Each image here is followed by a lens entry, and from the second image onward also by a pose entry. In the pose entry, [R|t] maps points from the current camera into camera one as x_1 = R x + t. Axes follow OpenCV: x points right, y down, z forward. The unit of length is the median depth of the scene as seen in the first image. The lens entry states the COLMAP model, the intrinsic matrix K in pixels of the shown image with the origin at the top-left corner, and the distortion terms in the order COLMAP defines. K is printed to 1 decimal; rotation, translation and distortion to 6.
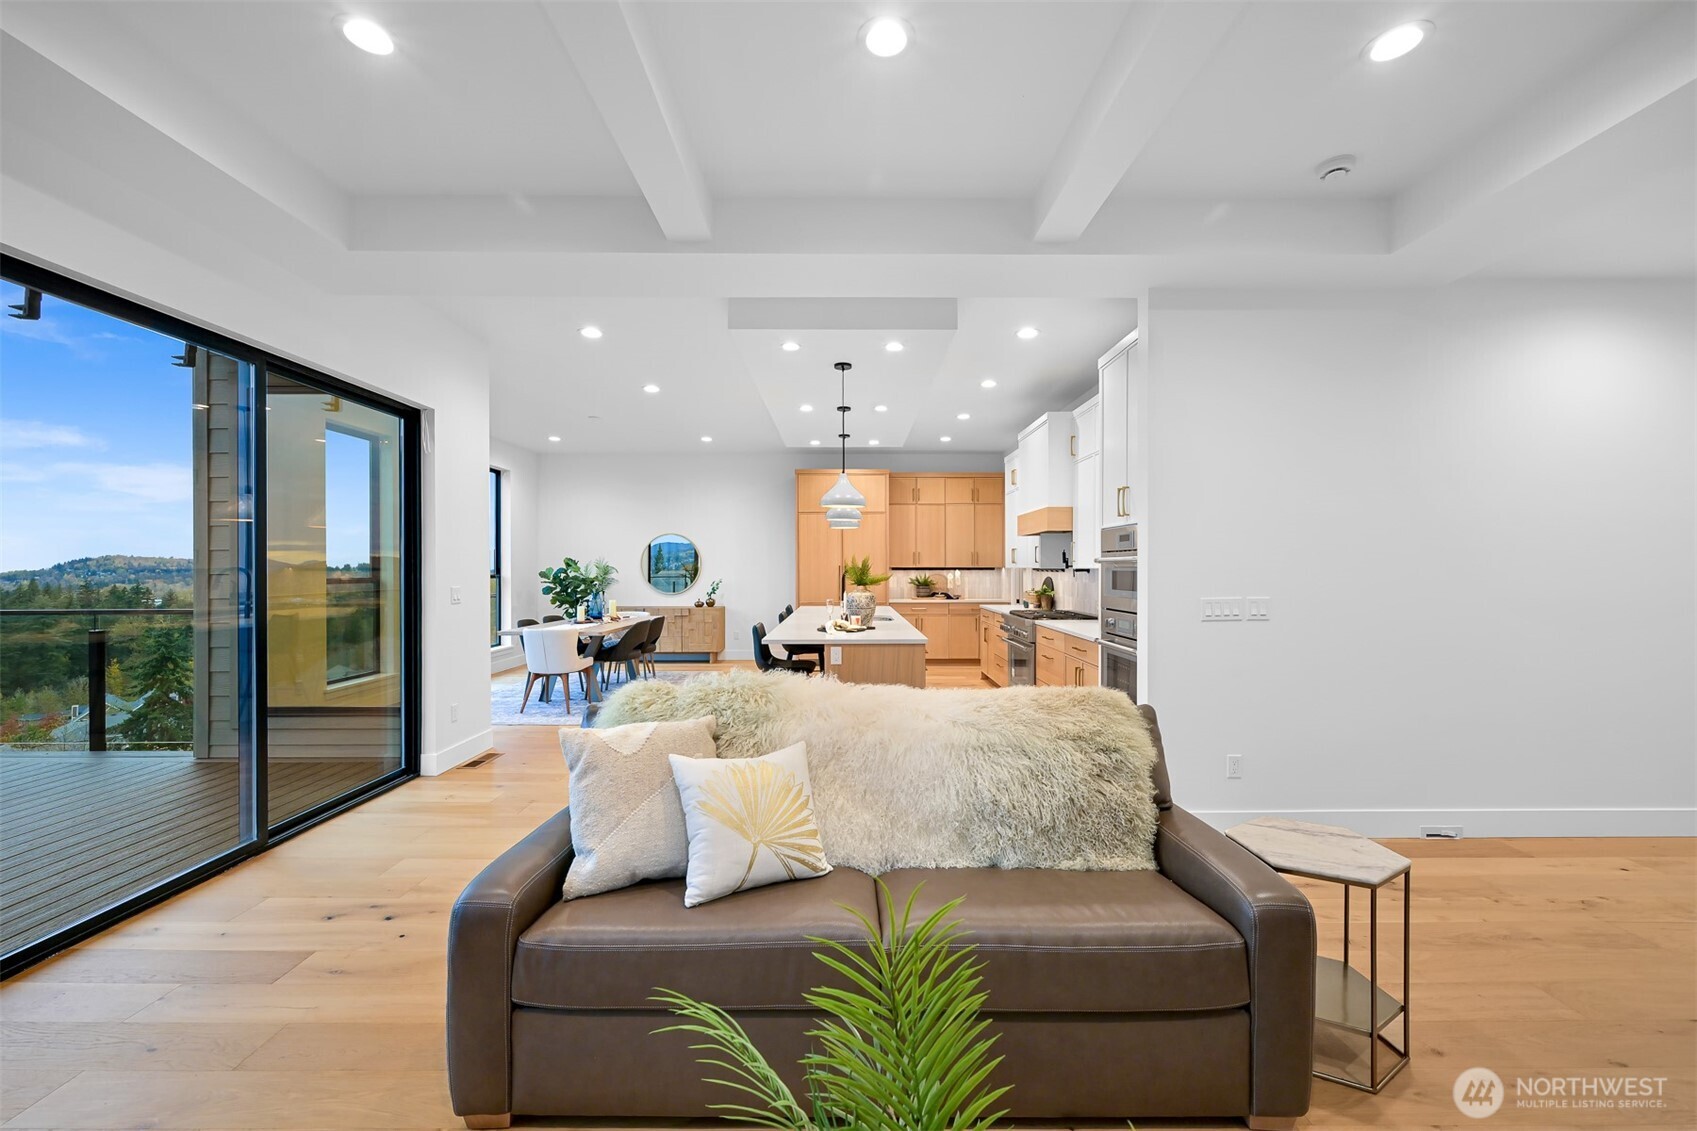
lens RADIAL K [[666.8, 0, 852.4], [0, 666.8, 568.9], [0, 0, 1]] dist [0.000590, 0.000006]
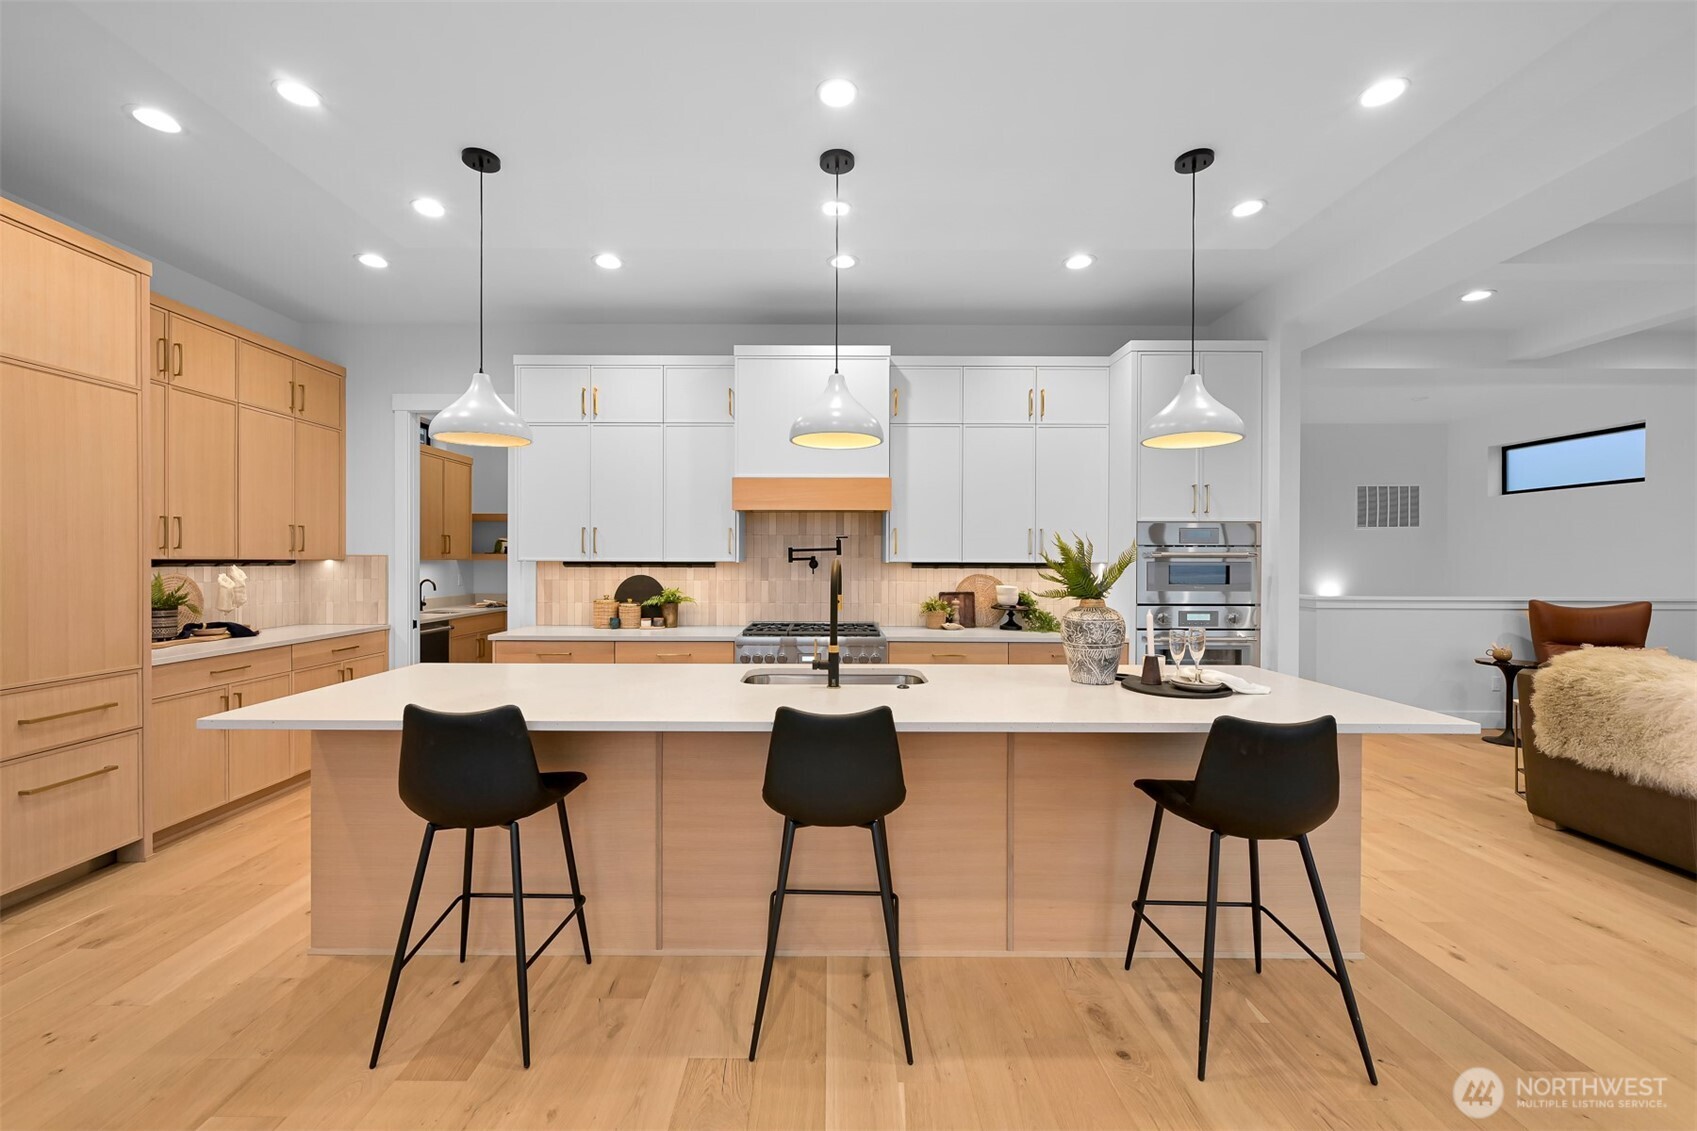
lens RADIAL K [[666.8, 0, 822.4], [0, 666.8, 567.0], [0, 0, 1]] dist [0.000590, 0.000006]
pose [[0.012980, -0.007494, 0.999888, -0.293525], [0.000961, 0.999972, 0.007482, -0.000580], [-0.999915, 0.000864, 0.012987, 0.720968]]
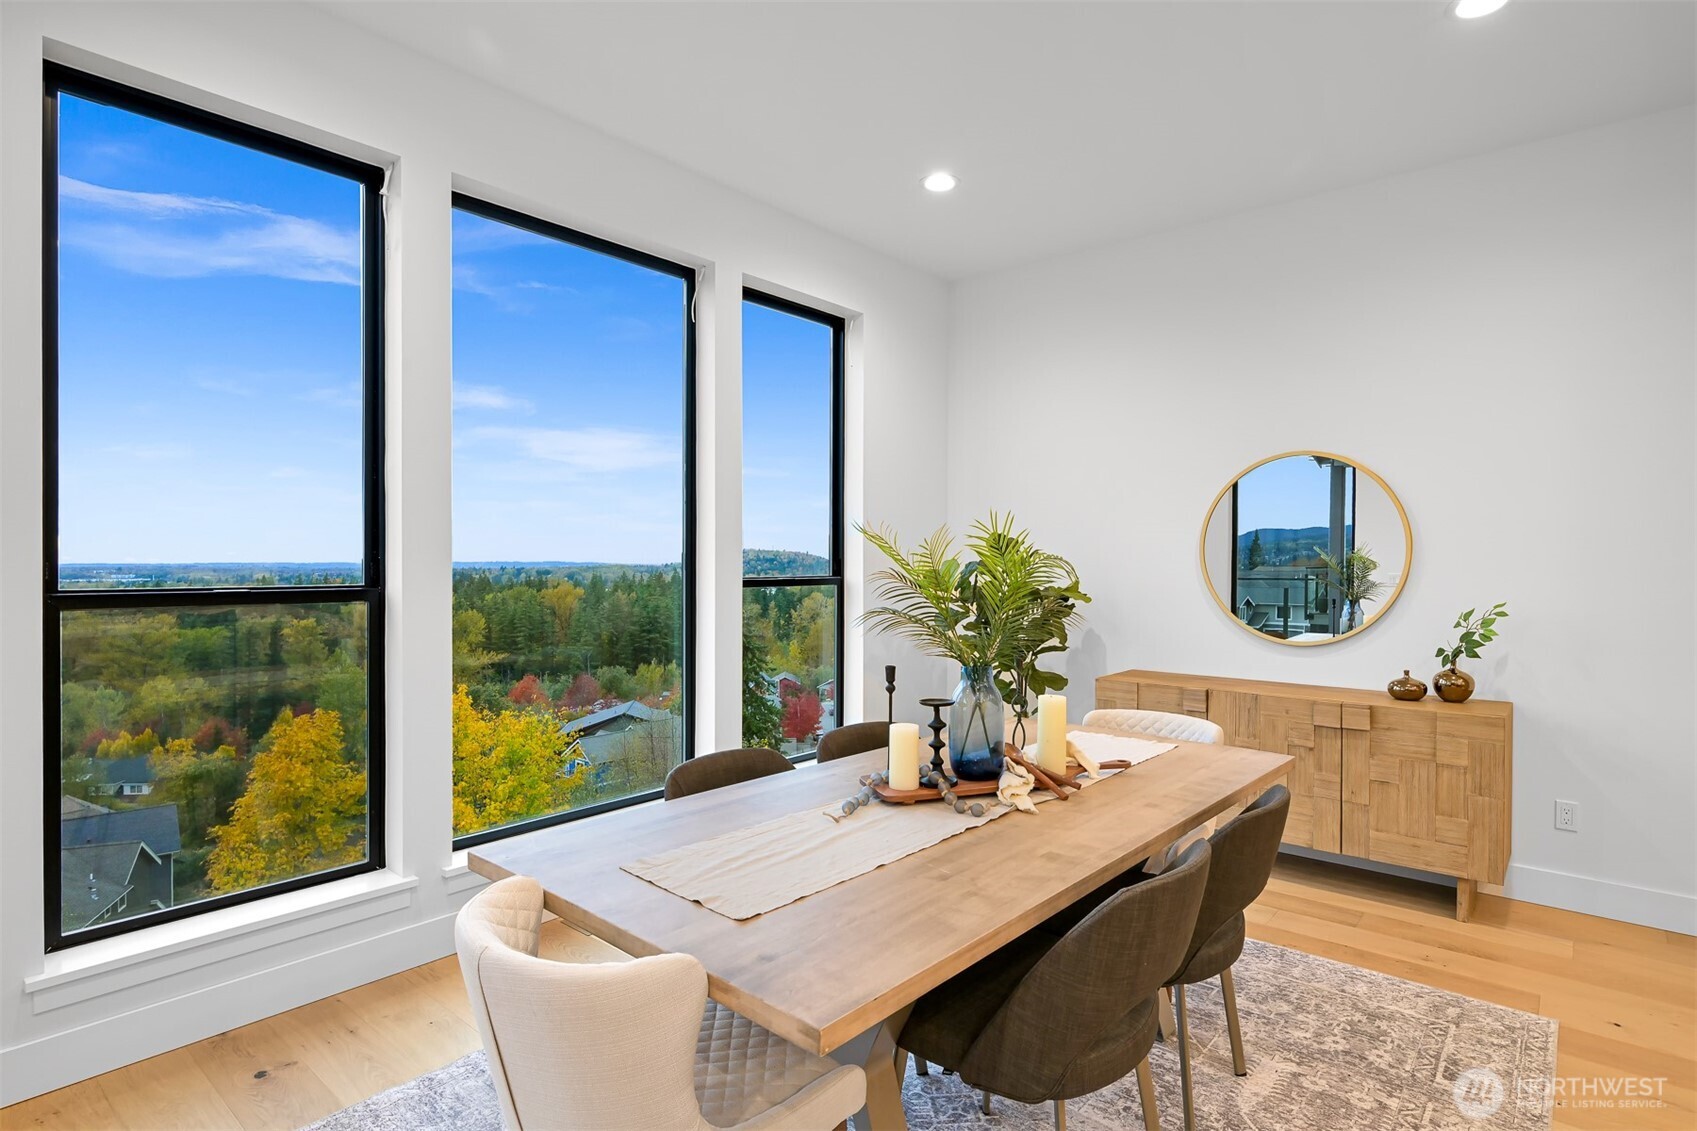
lens RADIAL K [[876.0, 0, 858.8], [0, 876.0, 563.4], [0, 0, 1]] dist [-0.003513, -0.000111]
pose [[0.760618, 0.005128, -0.649179, -0.189042], [-0.004339, 0.999987, 0.002814, -0.000661], [0.649185, 0.000676, 0.760630, 0.643888]]
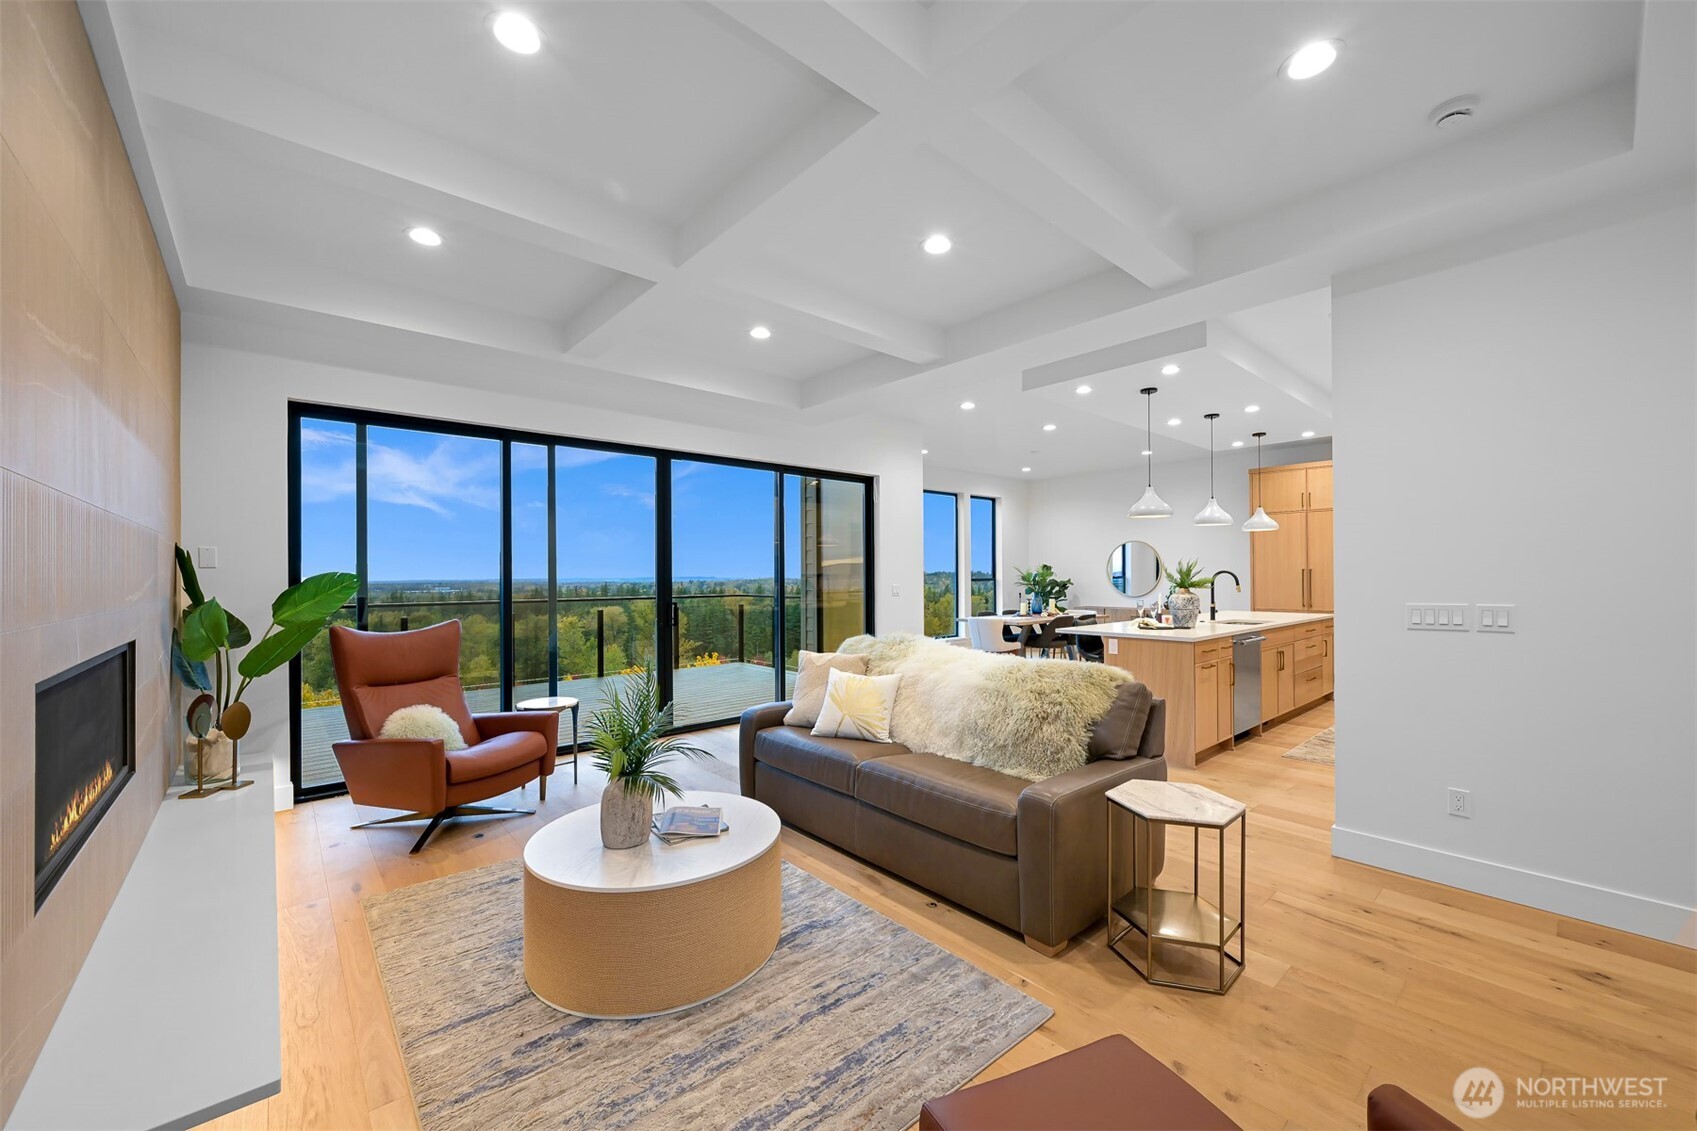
lens RADIAL K [[666.8, 0, 864.5], [0, 666.8, 558.4], [0, 0, 1]] dist [0.000590, 0.000006]
pose [[0.667299, -0.019263, -0.744540, 0.280508], [0.001767, 0.999704, -0.024281, 0.001515], [0.744788, 0.014887, 0.667136, -0.053019]]
